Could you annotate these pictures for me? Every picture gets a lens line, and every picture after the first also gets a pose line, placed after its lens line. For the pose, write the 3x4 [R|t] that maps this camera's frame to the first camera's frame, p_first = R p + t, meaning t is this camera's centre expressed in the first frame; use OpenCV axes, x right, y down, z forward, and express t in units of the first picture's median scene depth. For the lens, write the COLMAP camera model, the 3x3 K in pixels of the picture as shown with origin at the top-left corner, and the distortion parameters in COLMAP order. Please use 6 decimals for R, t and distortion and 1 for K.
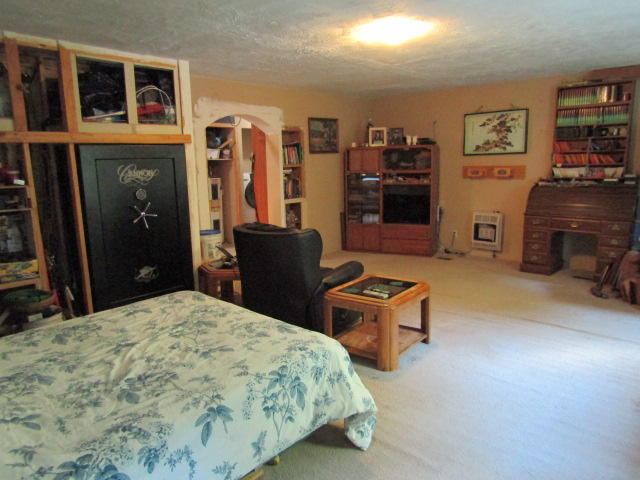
lens RADIAL K [[454.0, 0, 320.2], [0, 454.0, 239.3], [0, 0, 1]] dist [-0.001967, -0.000450]
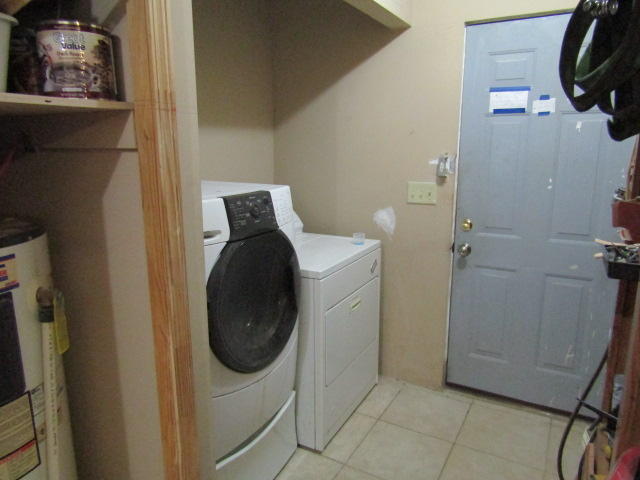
lens RADIAL K [[454.0, 0, 319.6], [0, 454.0, 240.2], [0, 0, 1]] dist [-0.001967, -0.000450]
pose [[0.987396, -0.014056, 0.157647, -0.156188], [0.007292, 0.999031, 0.043398, -0.141010], [-0.158104, -0.041702, 0.986541, 0.852325]]
